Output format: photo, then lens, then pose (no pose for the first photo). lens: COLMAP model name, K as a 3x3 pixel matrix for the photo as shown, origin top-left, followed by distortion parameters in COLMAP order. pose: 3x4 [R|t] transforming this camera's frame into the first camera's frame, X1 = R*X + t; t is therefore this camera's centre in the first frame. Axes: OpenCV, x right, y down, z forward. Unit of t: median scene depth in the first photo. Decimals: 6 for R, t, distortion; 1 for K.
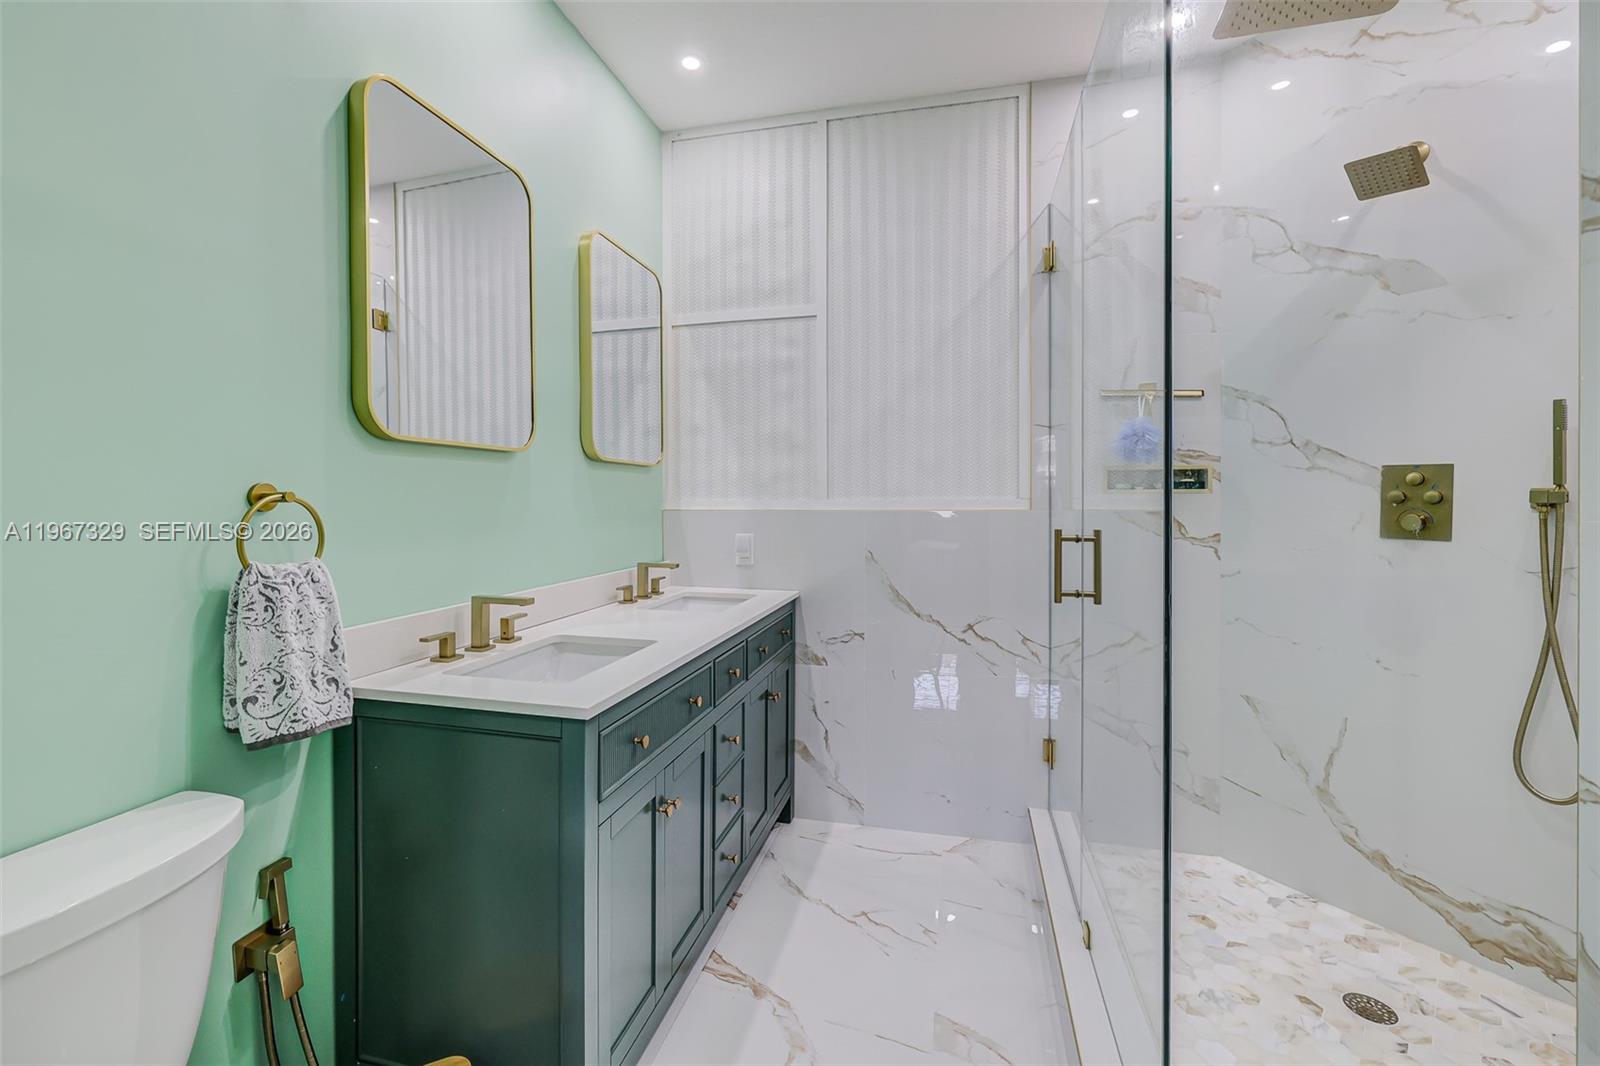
lens RADIAL K [[678.6, 0, 794.0], [0, 678.6, 523.8], [0, 0, 1]] dist [-0.007890, 0.002478]
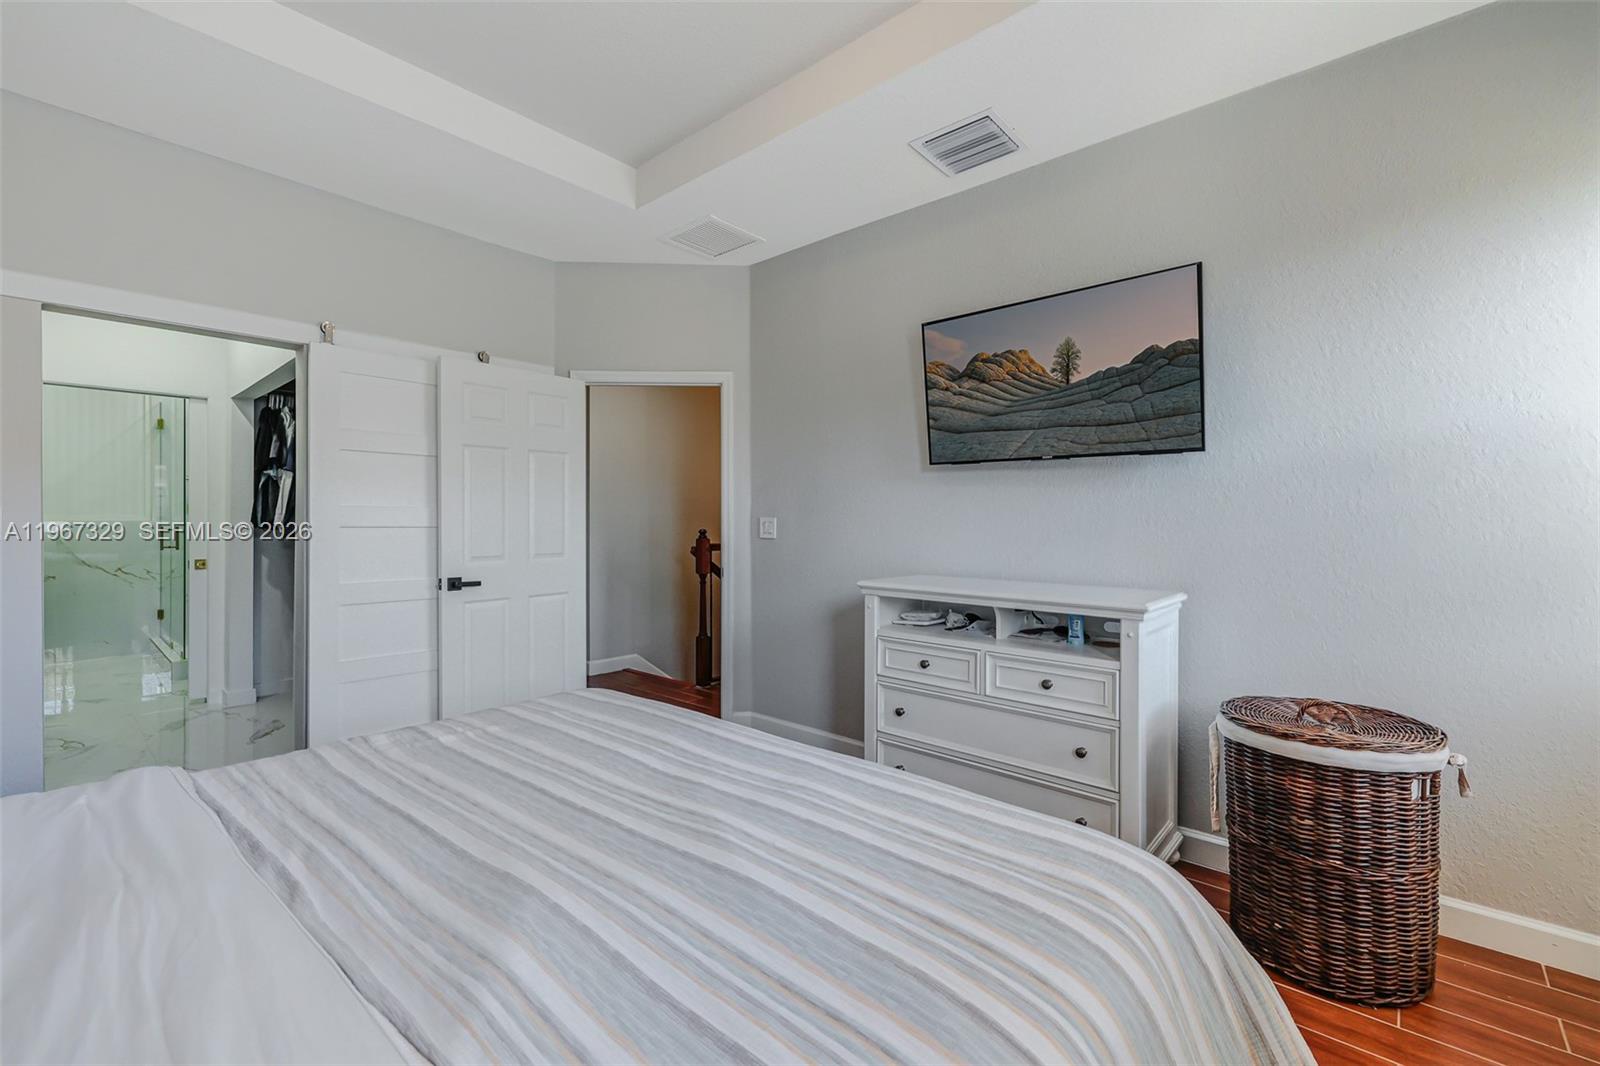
lens RADIAL K [[678.6, 0, 793.4], [0, 678.6, 526.5], [0, 0, 1]] dist [-0.007890, 0.002478]
pose [[0.474756, -0.000591, 0.880117, -0.758928], [0.004140, 0.999990, -0.001561, 0.022555], [-0.880108, 0.004385, 0.474754, -2.392745]]
